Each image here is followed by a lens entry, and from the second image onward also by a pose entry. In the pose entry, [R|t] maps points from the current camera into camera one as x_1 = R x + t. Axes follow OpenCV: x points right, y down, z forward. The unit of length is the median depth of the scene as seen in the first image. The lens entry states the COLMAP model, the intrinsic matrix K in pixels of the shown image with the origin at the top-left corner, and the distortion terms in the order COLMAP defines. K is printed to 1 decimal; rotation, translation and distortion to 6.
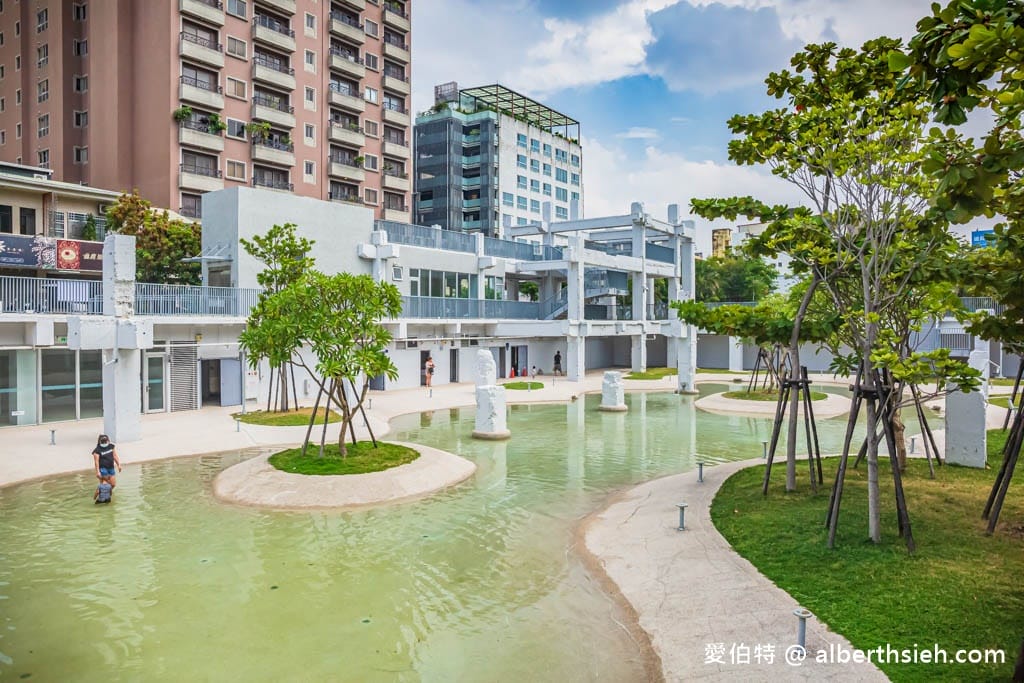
lens RADIAL K [[718.9, 0, 512.0], [0, 718.9, 341.5], [0, 0, 1]] dist [-0.051148, 0.001720]
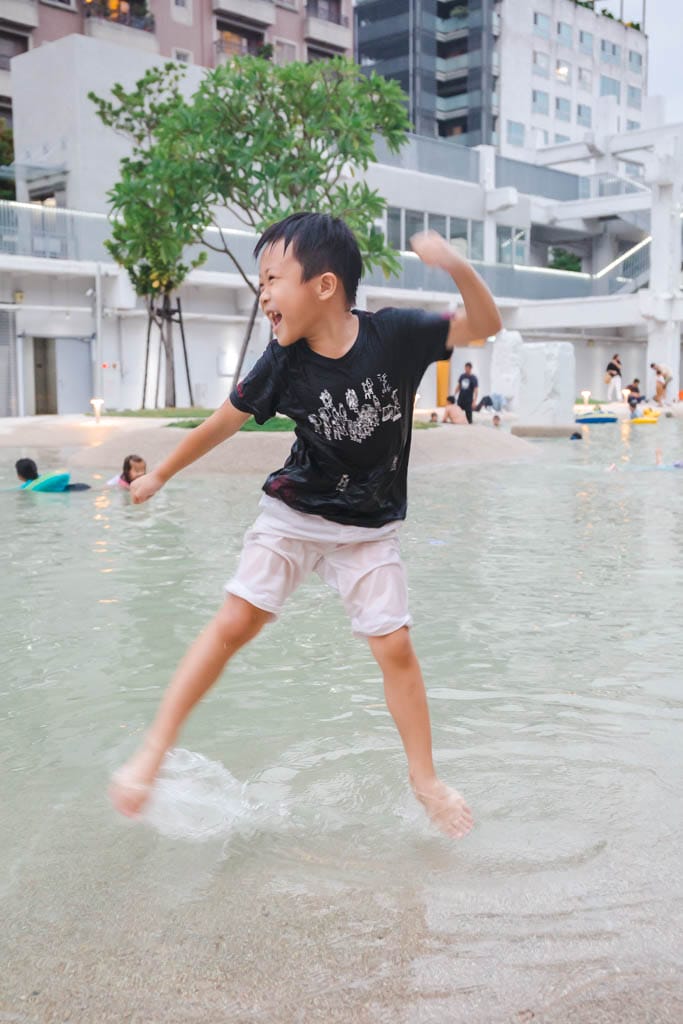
lens RADIAL K [[1183.4, 0, 341.5], [0, 1183.4, 512.0], [0, 0, 1]] dist [0.040350, 0.050136]
pose [[0.990961, 0.007312, -0.133952, -0.014097], [0.003585, 0.996713, 0.080931, 0.026276], [0.134103, -0.080680, 0.987678, 0.019137]]
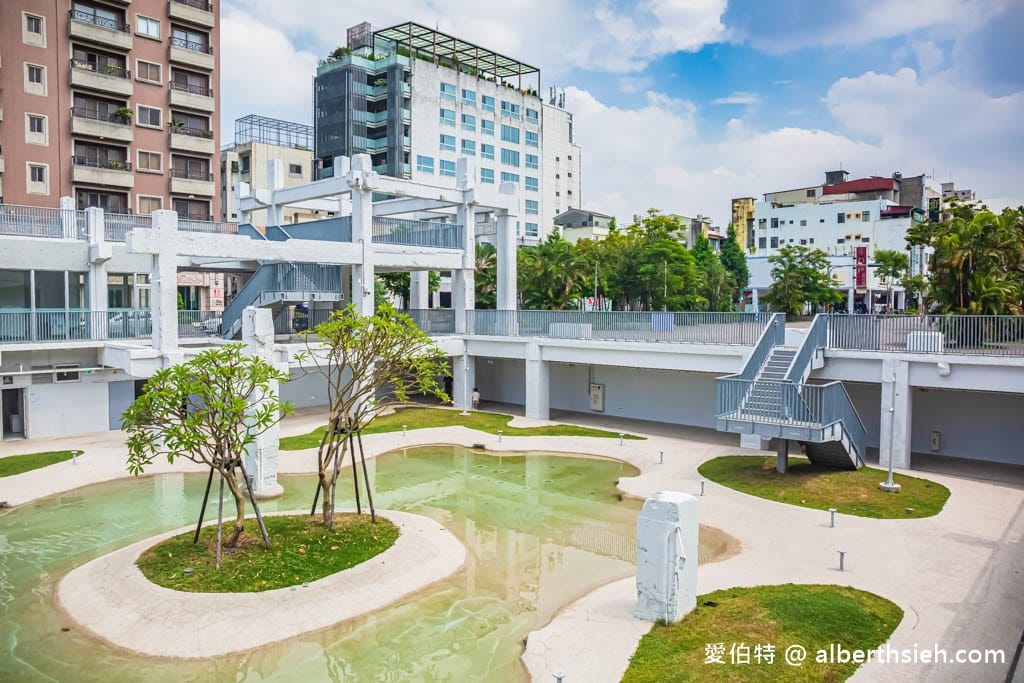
lens RADIAL K [[742.2, 0, 512.0], [0, 742.2, 341.5], [0, 0, 1]] dist [-0.078424, 0.085811]
pose [[0.993128, 0.010100, -0.116593, 0.197192], [-0.006461, 0.999481, 0.031546, -0.025027], [0.116851, -0.030576, 0.992679, 0.179467]]
